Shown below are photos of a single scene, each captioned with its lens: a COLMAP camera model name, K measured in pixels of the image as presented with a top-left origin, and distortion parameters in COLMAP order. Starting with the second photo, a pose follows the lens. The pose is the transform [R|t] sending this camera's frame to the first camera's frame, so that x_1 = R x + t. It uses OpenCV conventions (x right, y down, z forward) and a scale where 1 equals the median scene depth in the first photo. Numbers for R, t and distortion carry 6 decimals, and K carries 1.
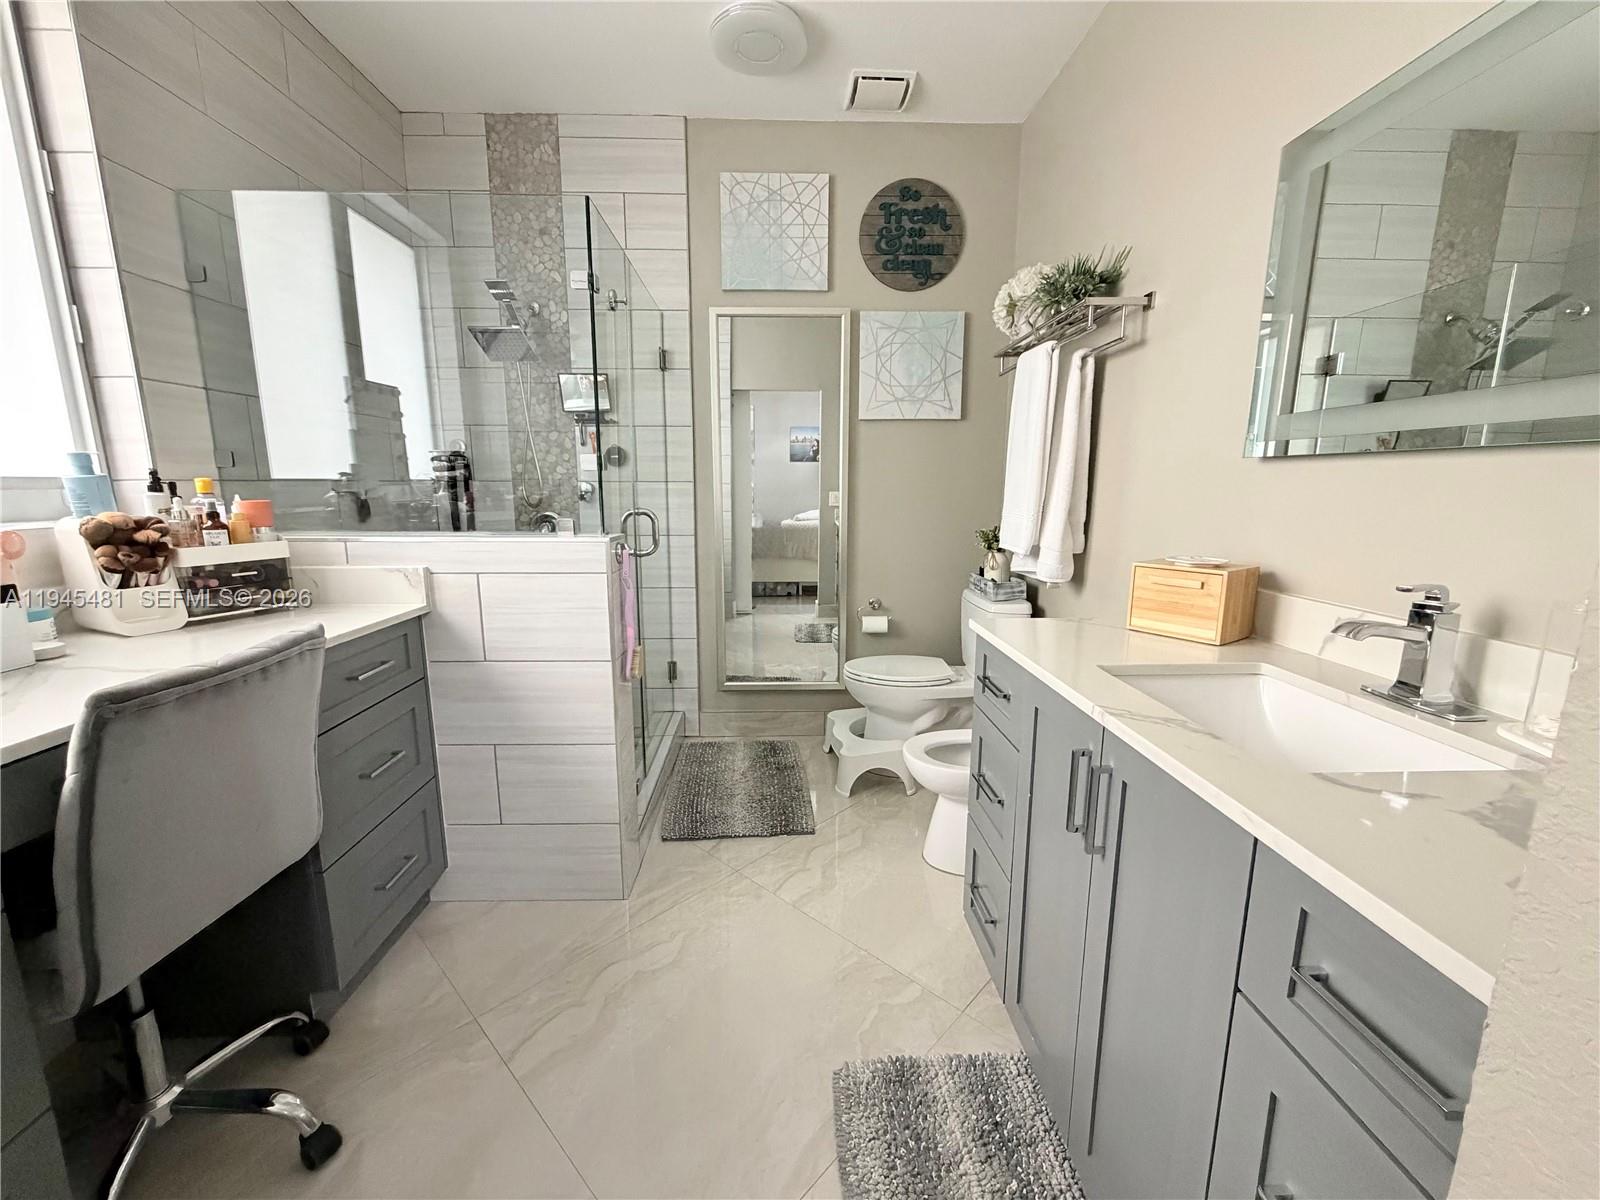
lens RADIAL K [[637.0, 0, 795.0], [0, 637.0, 593.4], [0, 0, 1]] dist [-0.000751, 0.000361]
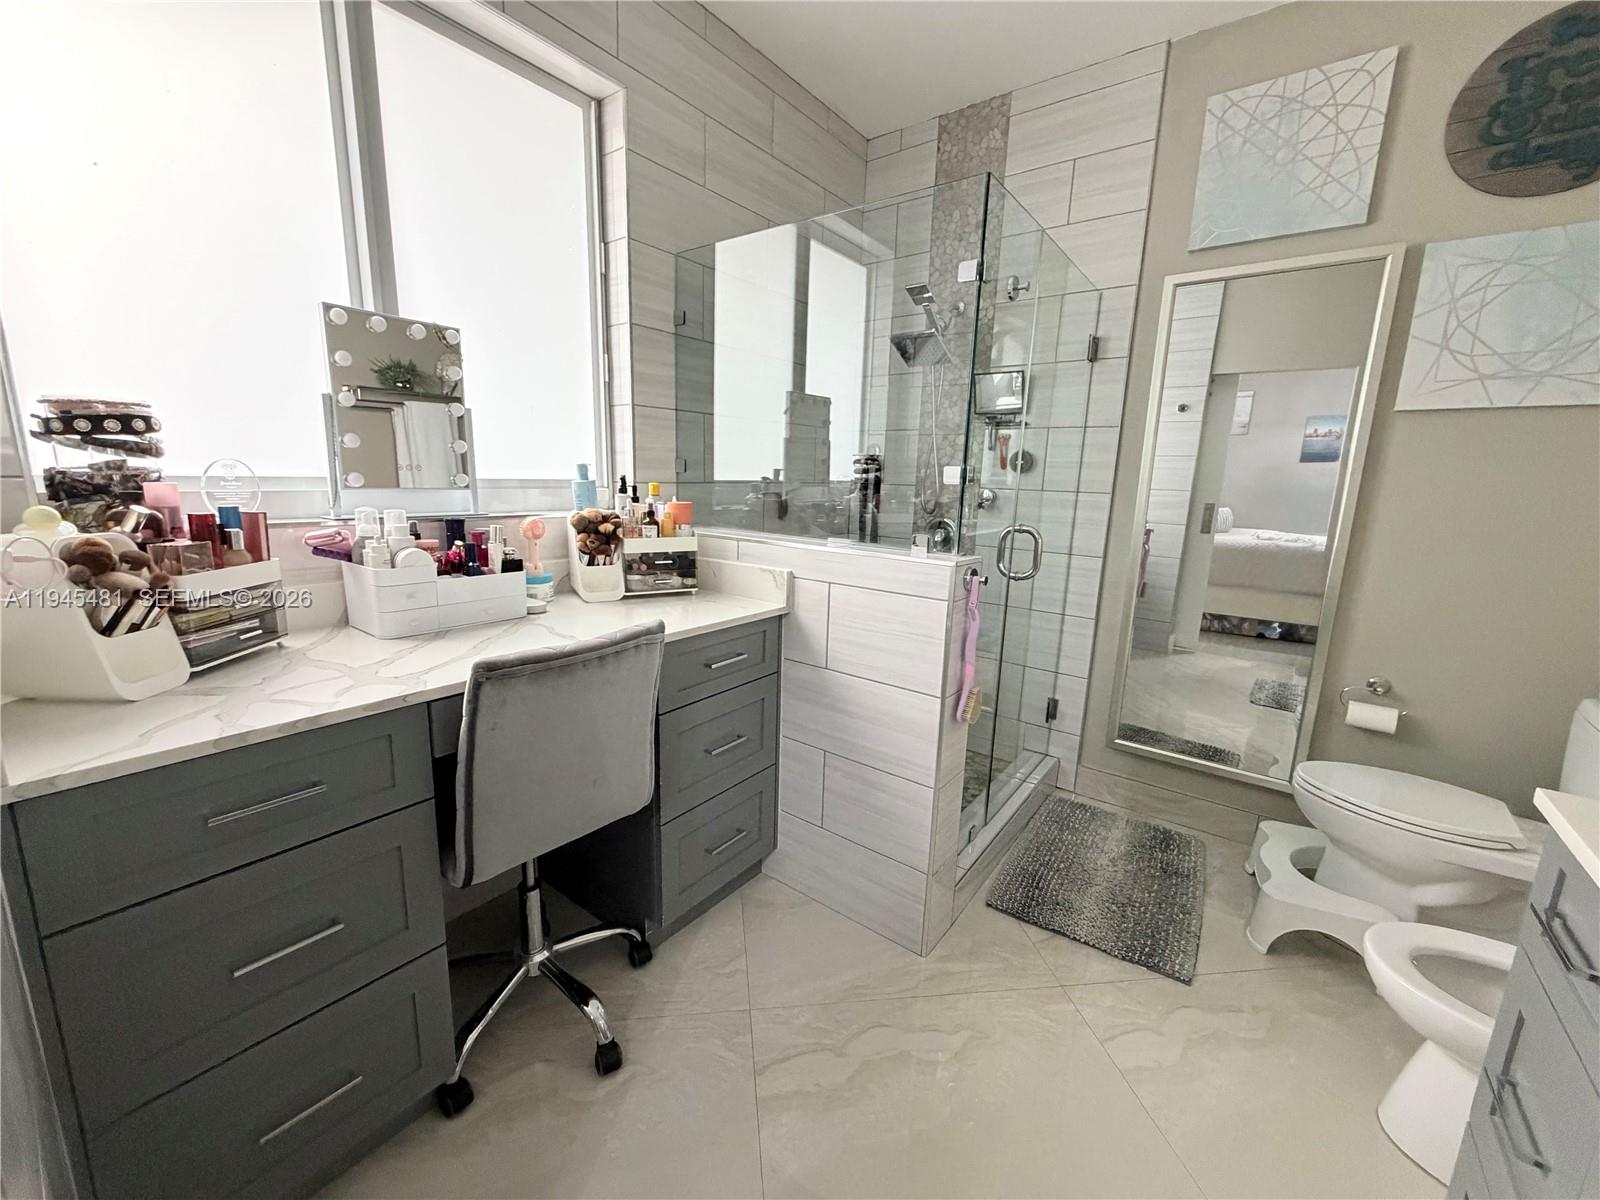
lens RADIAL K [[637.0, 0, 800.1], [0, 637.0, 595.0], [0, 0, 1]] dist [-0.000751, 0.000361]
pose [[0.777656, 0.139900, -0.612927, 0.066327], [-0.133399, 0.989445, 0.056589, -0.047083], [0.614375, 0.037757, 0.788111, 0.127056]]
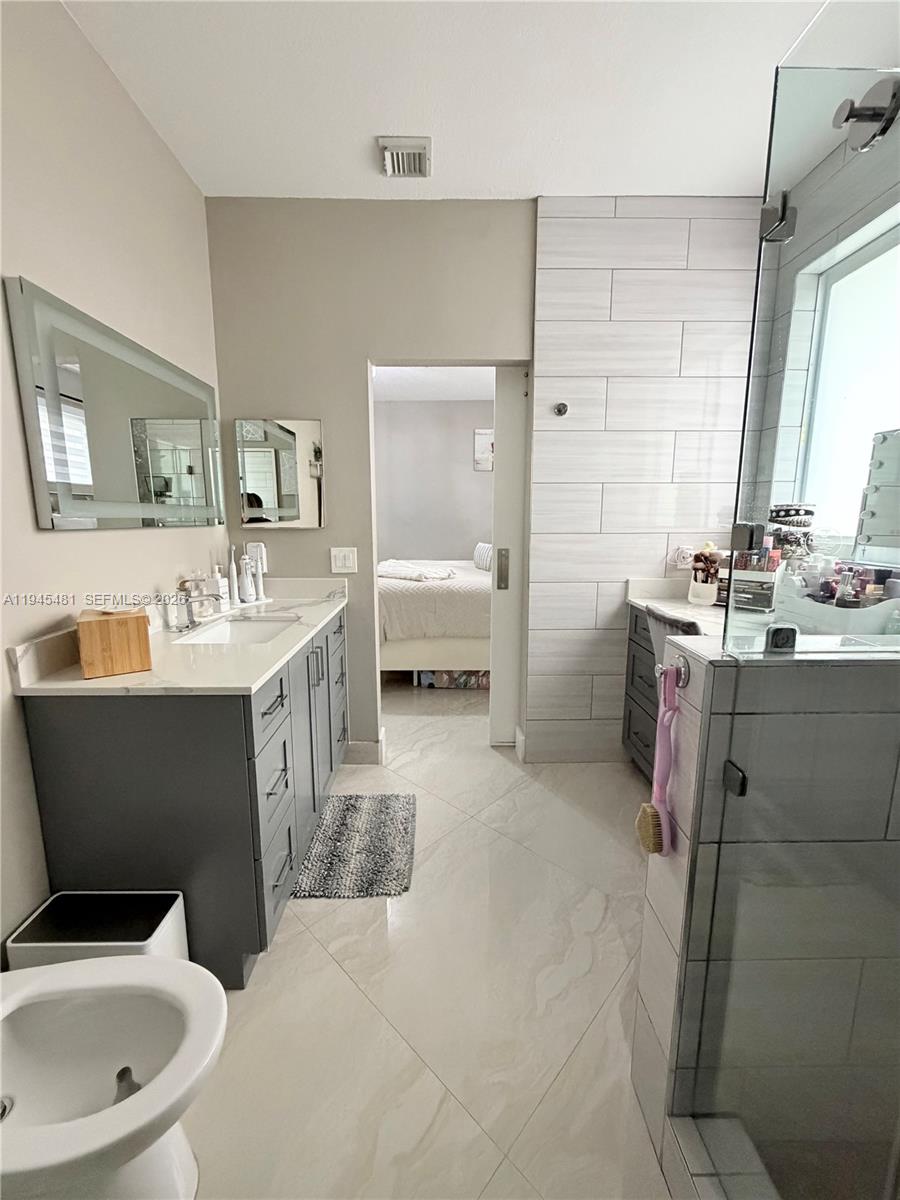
lens RADIAL K [[477.7, 0, 447.0], [0, 477.7, 599.4], [0, 0, 1]] dist [-0.000751, 0.000361]
pose [[-0.999922, -0.006902, 0.010412, -0.032639], [-0.002950, 0.940381, 0.340109, -0.279720], [-0.012138, 0.340052, -0.940328, 1.355507]]
